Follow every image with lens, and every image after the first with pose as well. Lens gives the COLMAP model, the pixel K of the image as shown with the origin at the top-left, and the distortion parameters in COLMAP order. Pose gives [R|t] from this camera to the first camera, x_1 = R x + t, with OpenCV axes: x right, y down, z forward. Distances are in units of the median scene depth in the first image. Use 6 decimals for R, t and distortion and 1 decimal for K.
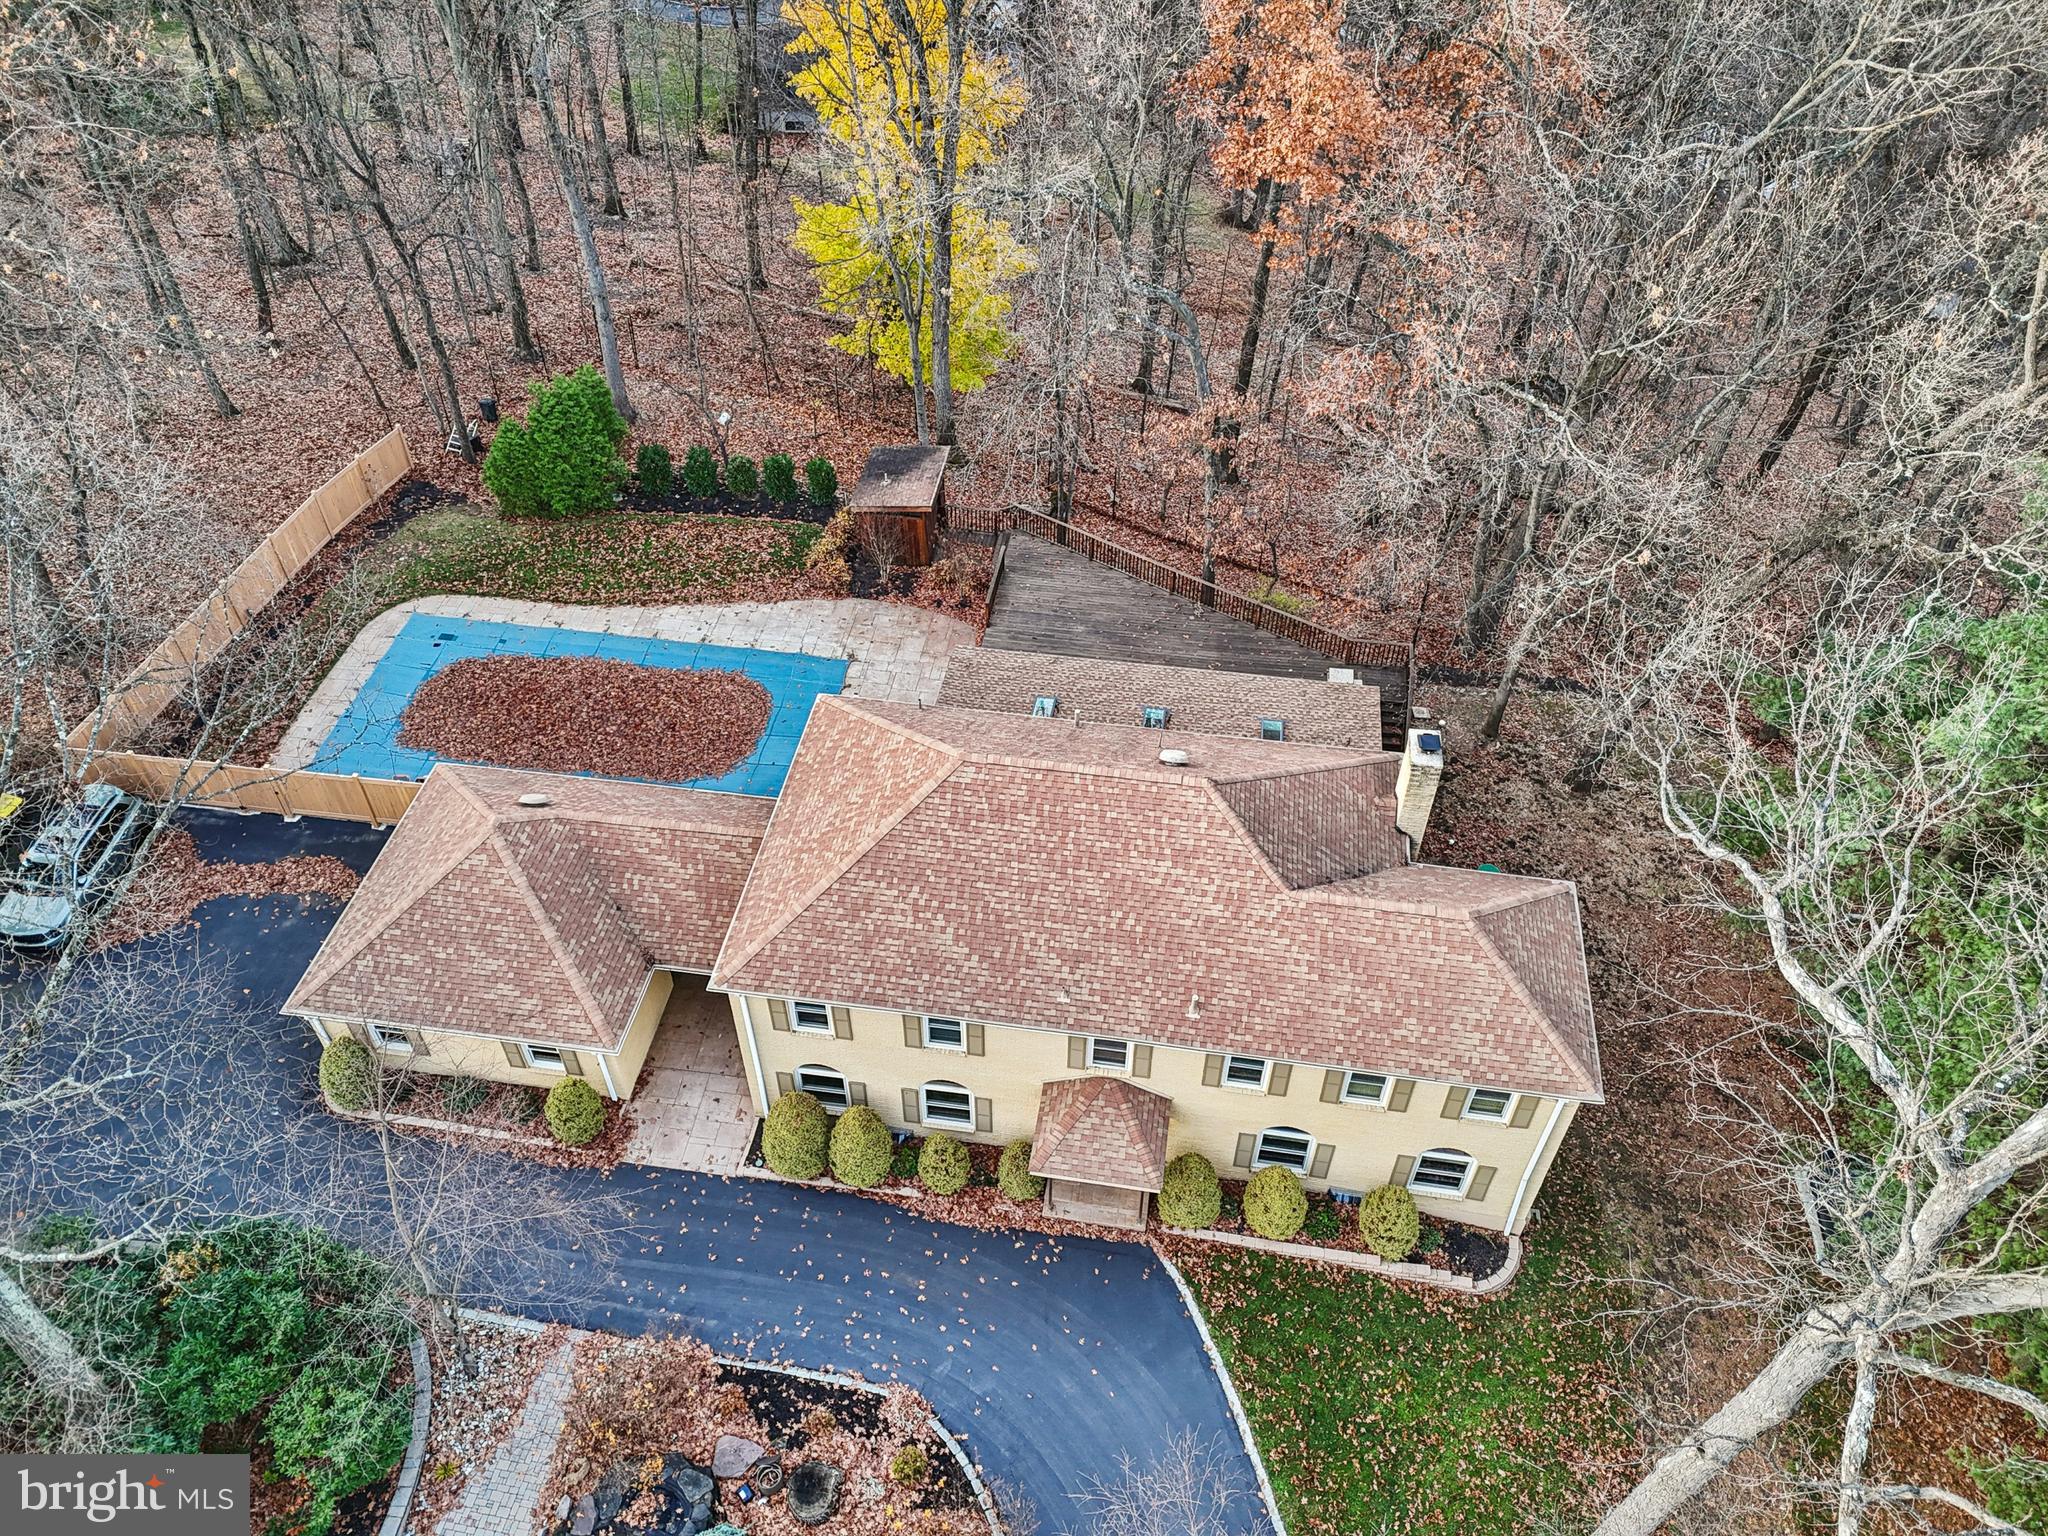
lens RADIAL K [[1513.6, 0, 1027.4], [0, 1513.6, 768.3], [0, 0, 1]] dist [0.075430, -0.058824]
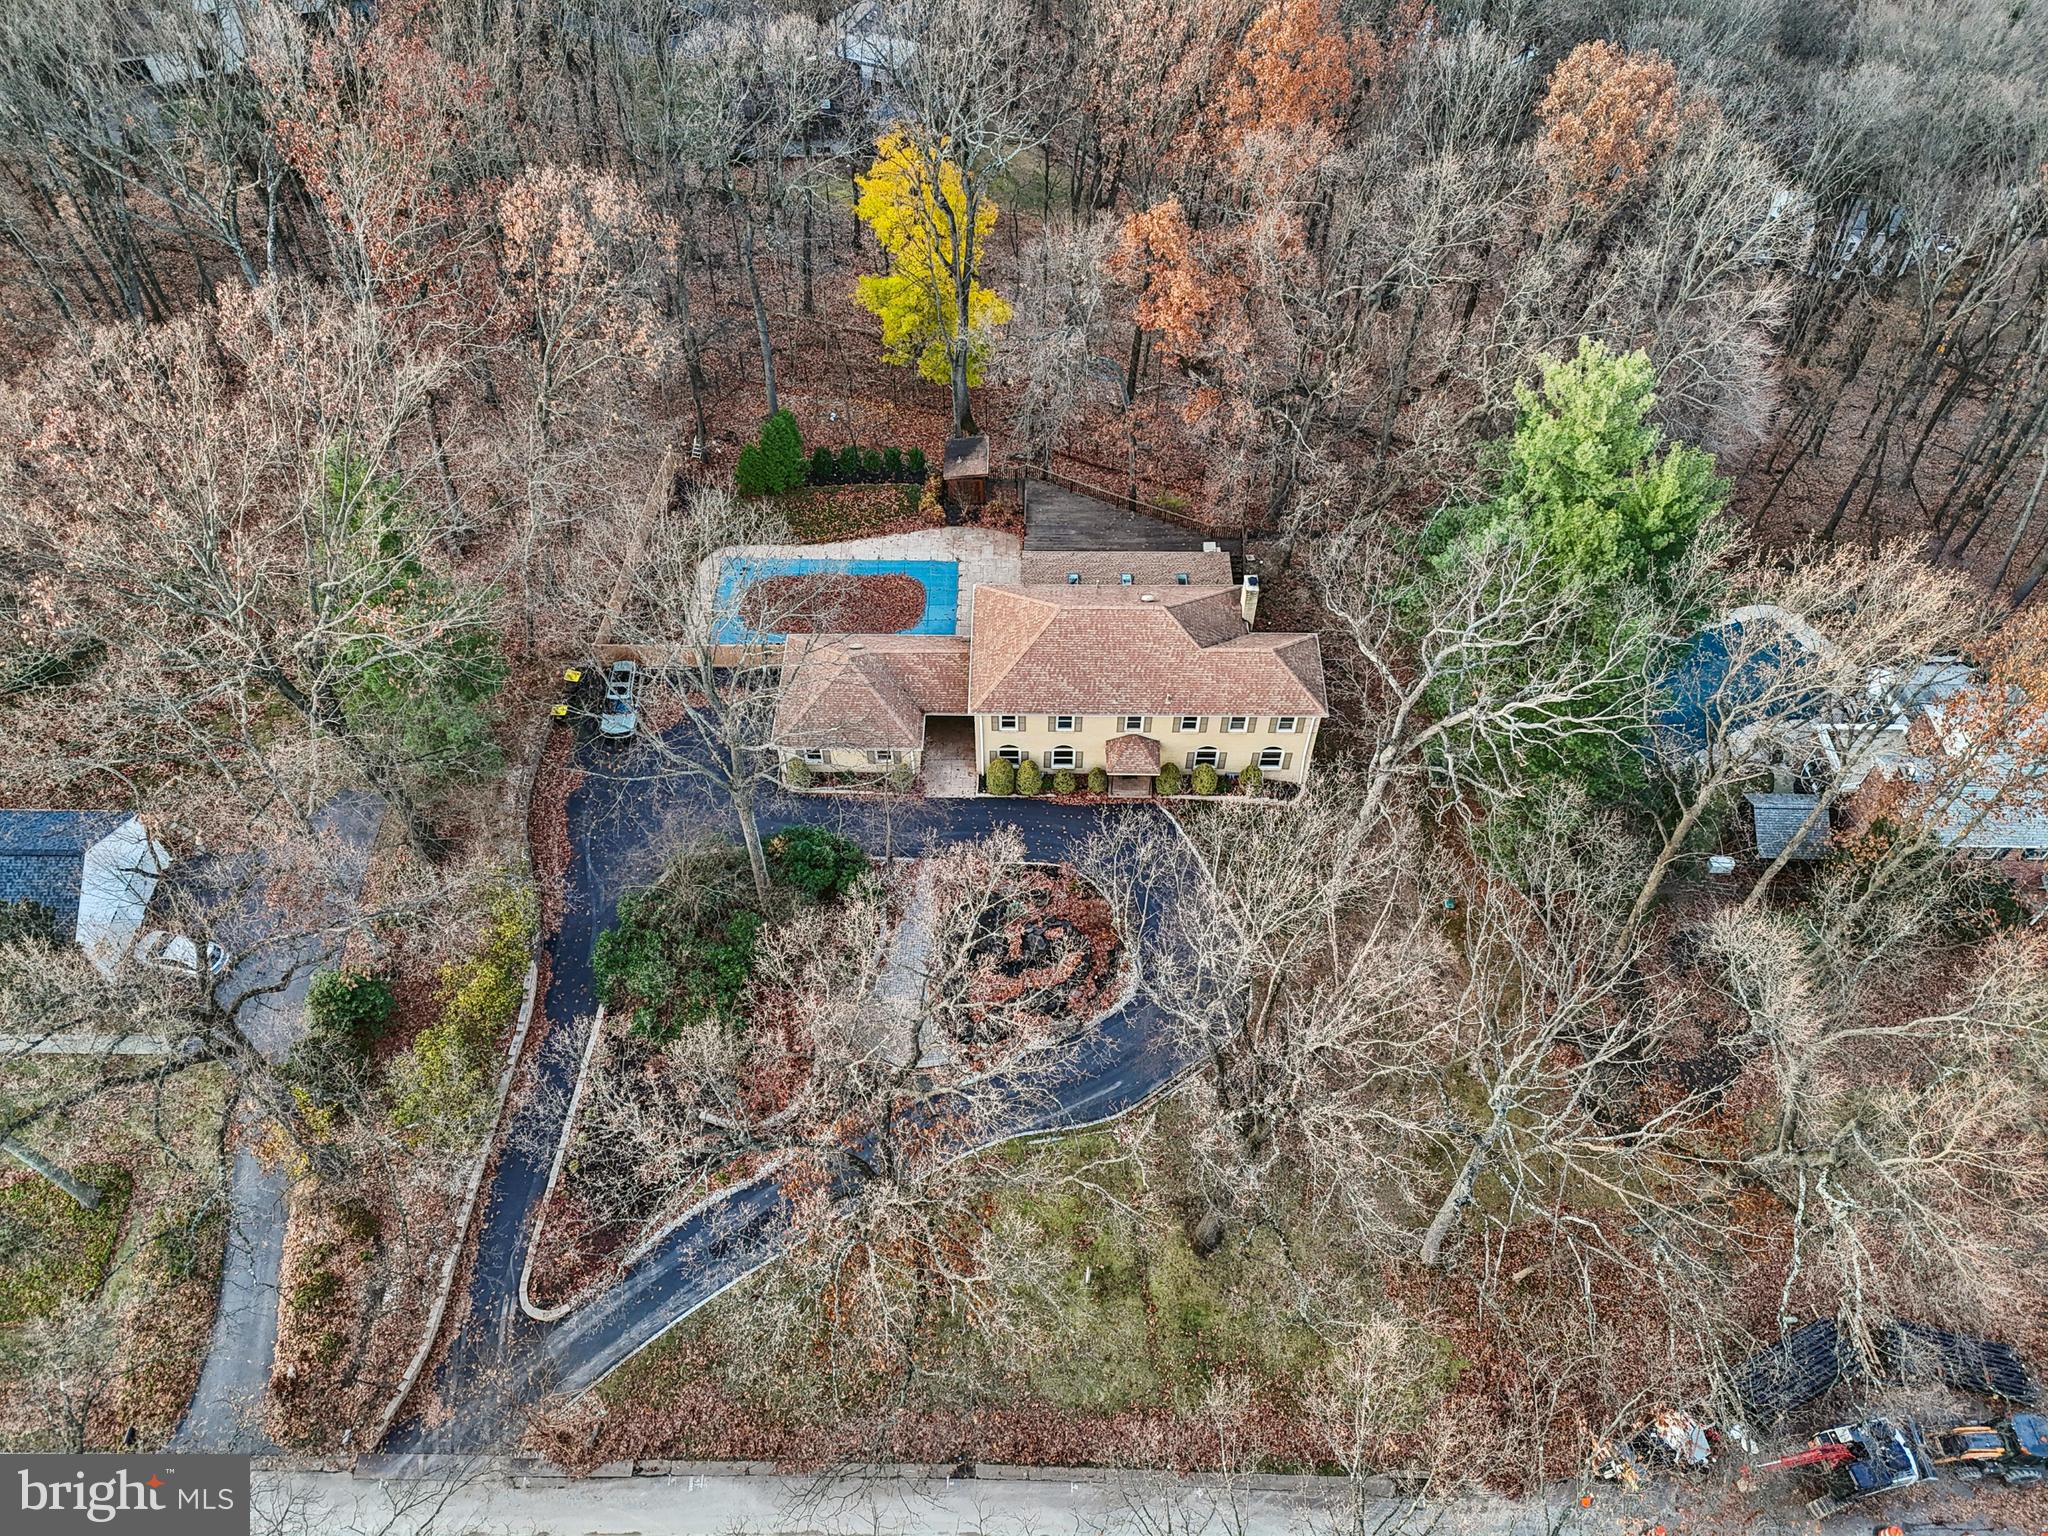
lens RADIAL K [[1513.6, 0, 1028.5], [0, 1513.6, 776.4], [0, 0, 1]] dist [0.075430, -0.058824]
pose [[0.989848, -0.111260, 0.088446, -0.312631], [0.099927, 0.987287, 0.123611, -0.041725], [-0.101075, -0.113518, 0.988381, -1.287687]]
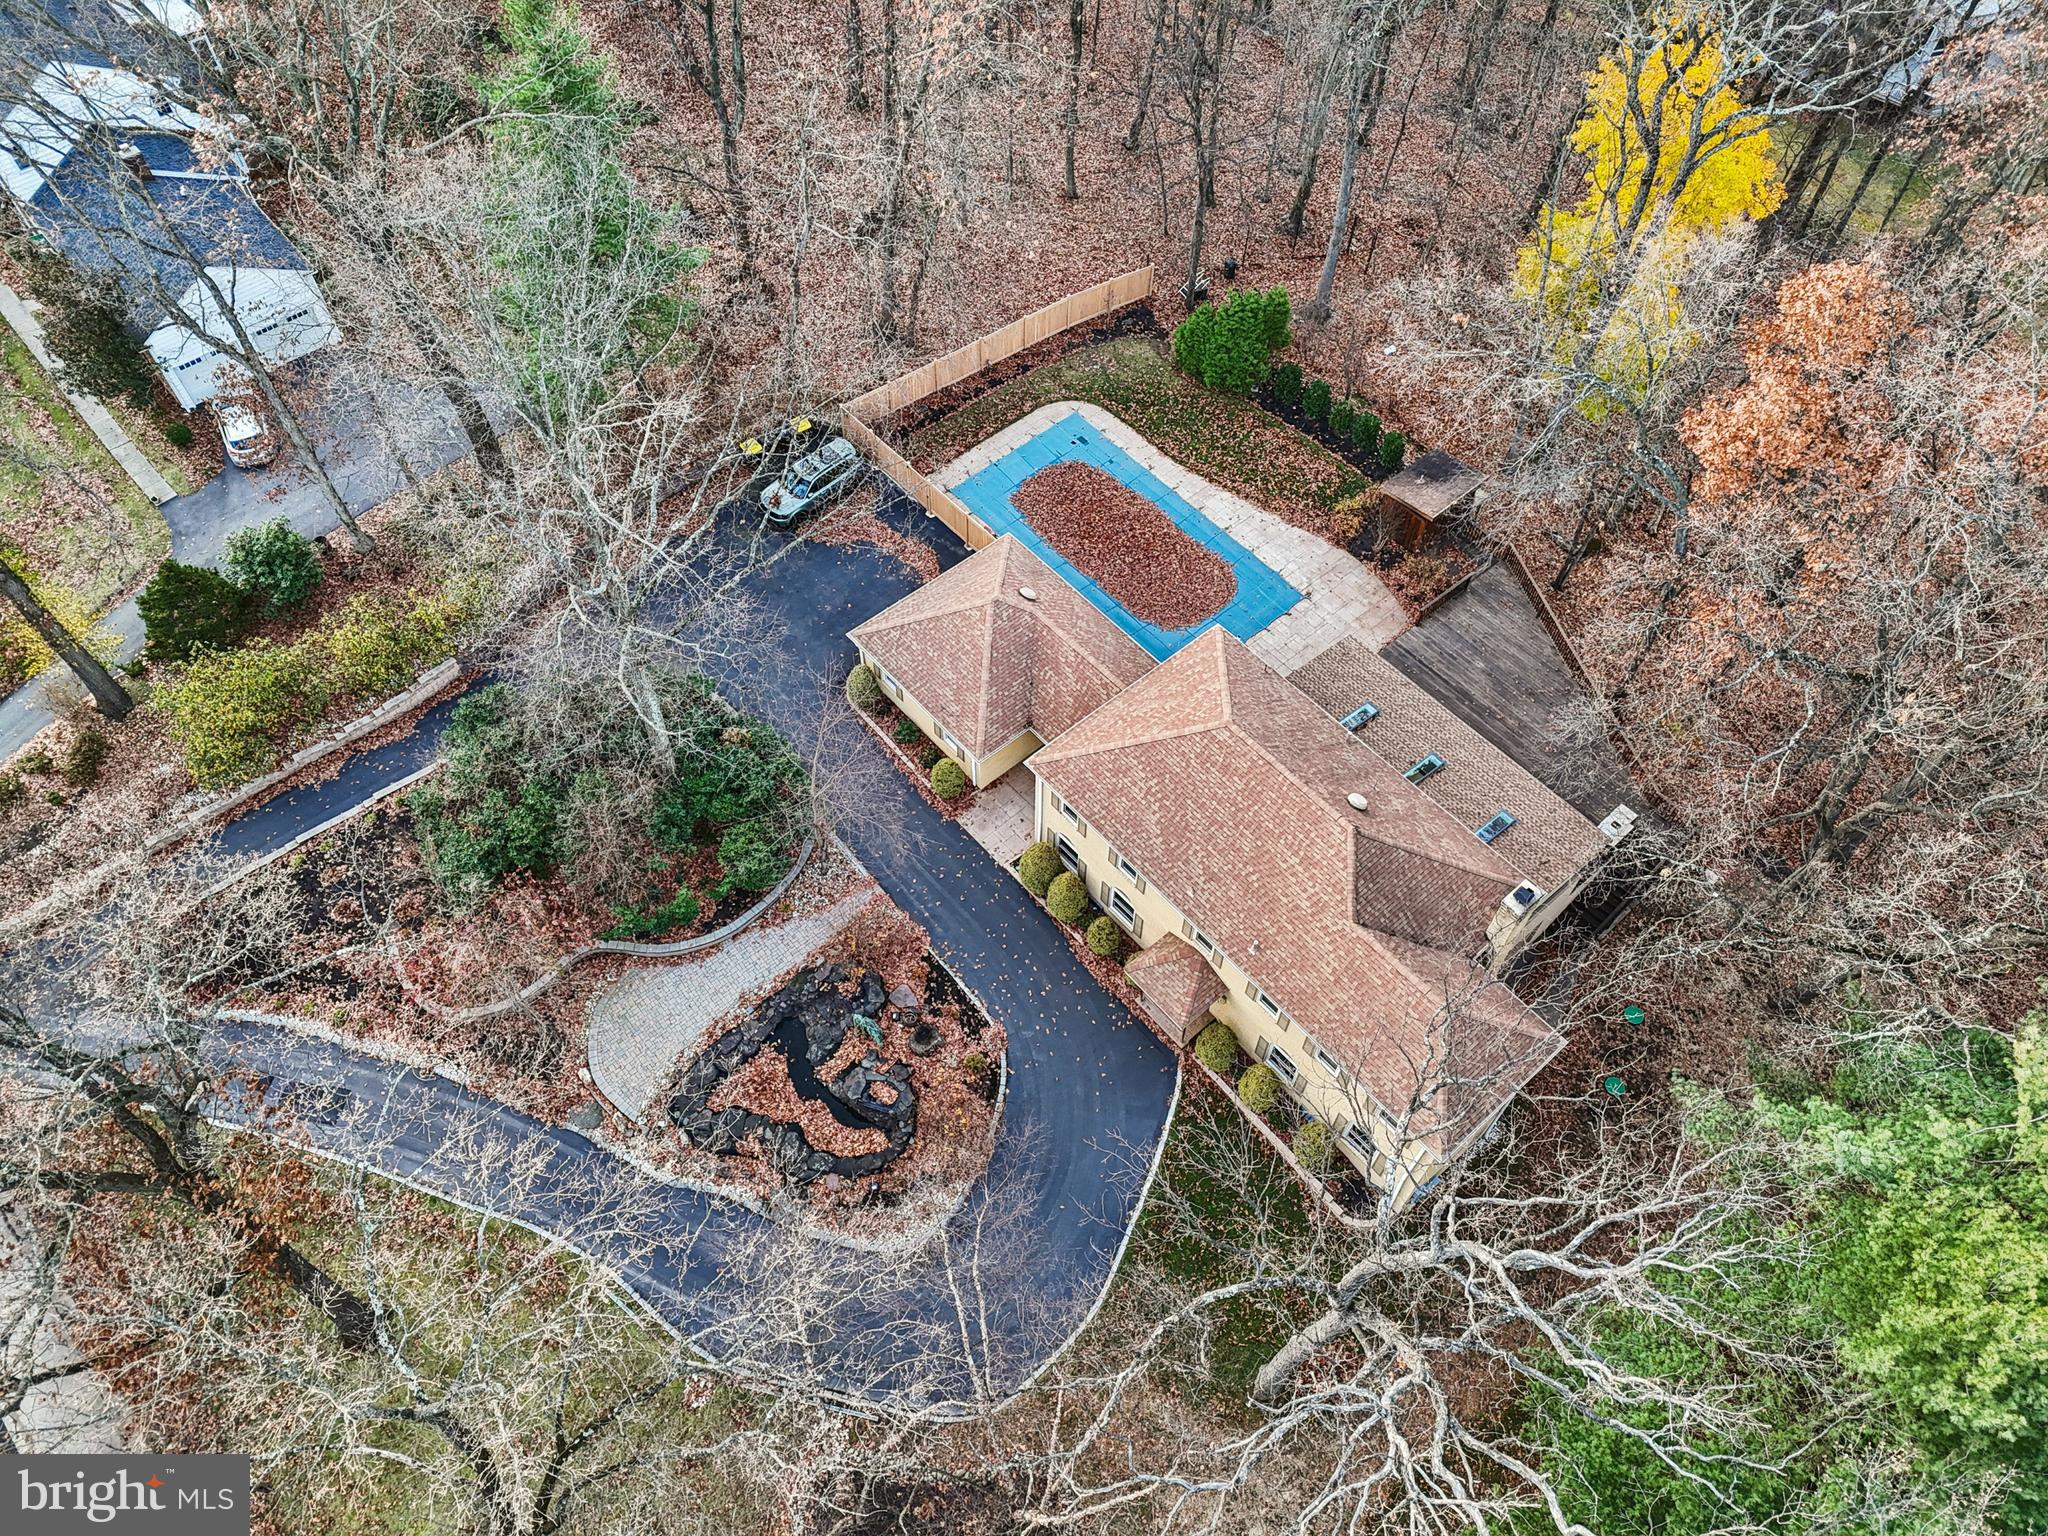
lens RADIAL K [[1513.6, 0, 1016.1], [0, 1513.6, 760.9], [0, 0, 1]] dist [0.075430, -0.058824]
pose [[0.758071, 0.540182, -0.365420, 0.343219], [-0.461179, 0.840192, 0.285290, -0.288280], [0.461132, -0.047746, 0.886046, -0.400347]]
